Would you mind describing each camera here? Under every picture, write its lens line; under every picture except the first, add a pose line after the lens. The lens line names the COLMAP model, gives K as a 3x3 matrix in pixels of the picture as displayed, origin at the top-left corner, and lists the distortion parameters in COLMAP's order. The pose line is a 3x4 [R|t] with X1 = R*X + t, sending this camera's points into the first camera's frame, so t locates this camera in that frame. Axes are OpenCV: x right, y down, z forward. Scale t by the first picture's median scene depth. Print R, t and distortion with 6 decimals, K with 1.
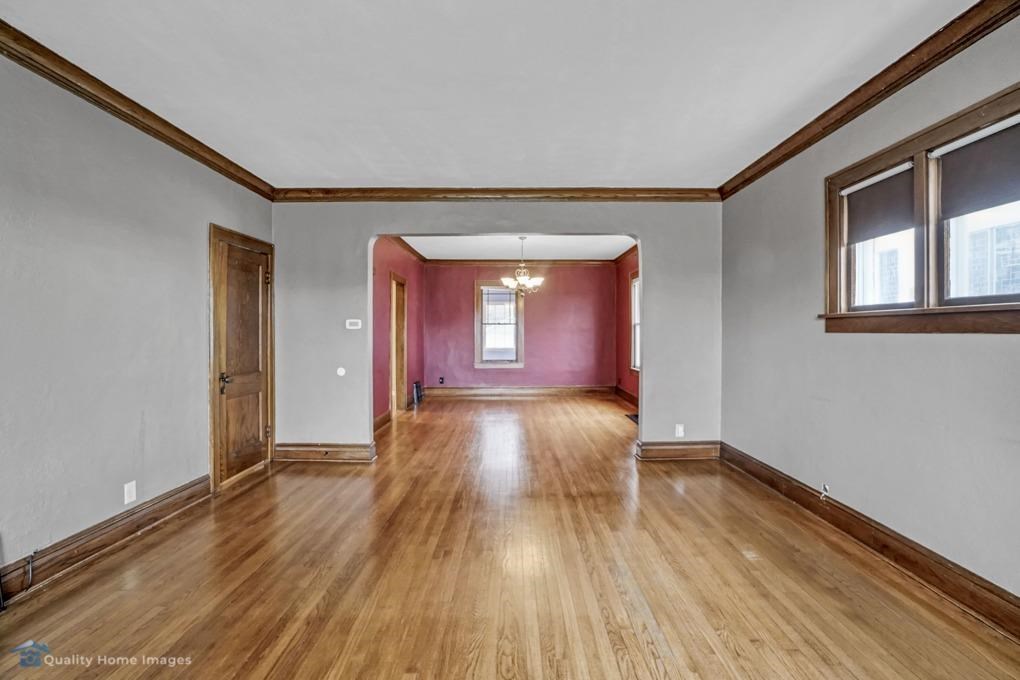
lens RADIAL K [[457.5, 0, 512.3], [0, 457.5, 336.9], [0, 0, 1]] dist [-0.059954, 0.023850]
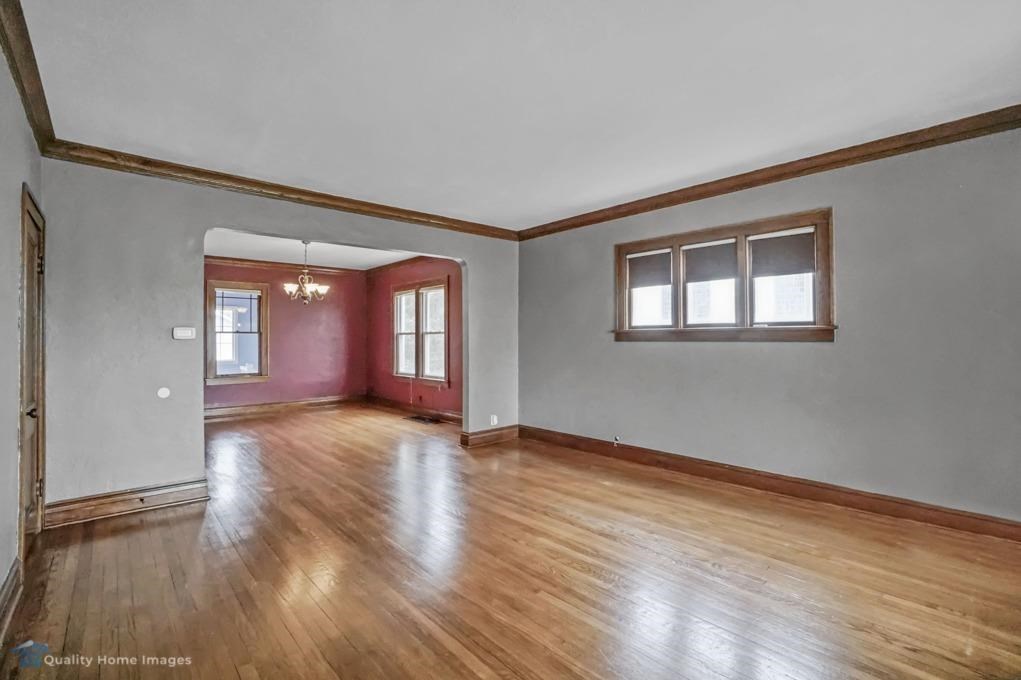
lens RADIAL K [[463.5, 0, 521.3], [0, 463.5, 344.5], [0, 0, 1]] dist [-0.065172, 0.025149]
pose [[0.741761, -0.008144, 0.670615, -0.523832], [0.009584, 0.999953, 0.001542, -0.003975], [-0.670596, 0.005284, 0.741804, -0.001919]]
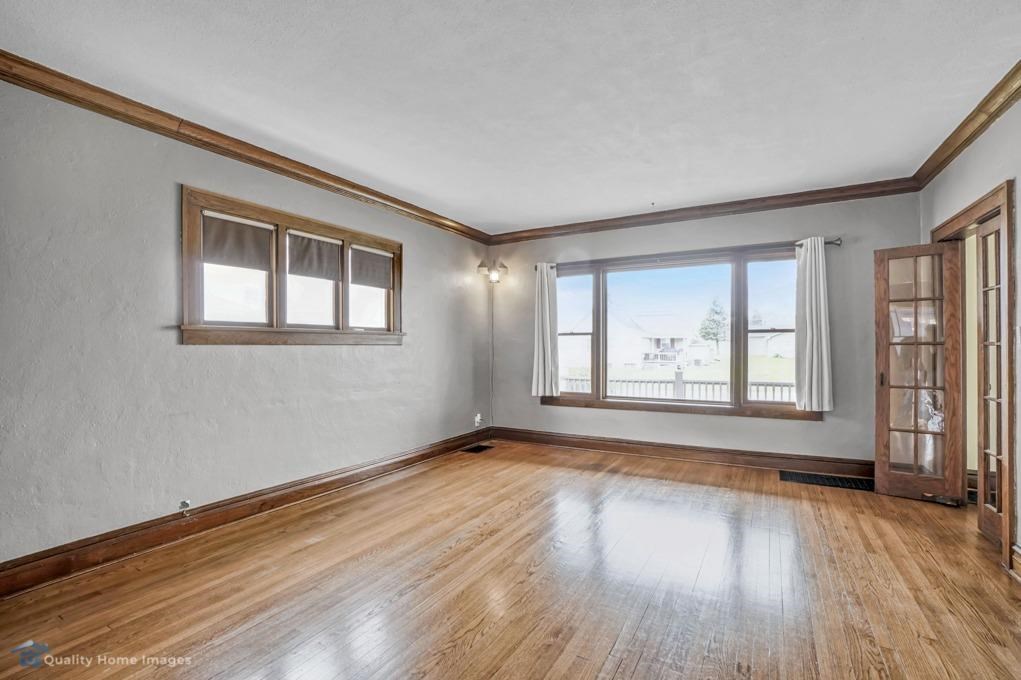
lens RADIAL K [[457.9, 0, 512.8], [0, 457.9, 336.9], [0, 0, 1]] dist [-0.059954, 0.023850]
pose [[-0.870356, 0.003205, 0.492413, -0.317178], [-0.001134, 0.999963, -0.008514, -0.013516], [-0.492422, -0.007969, -0.870320, 1.178159]]
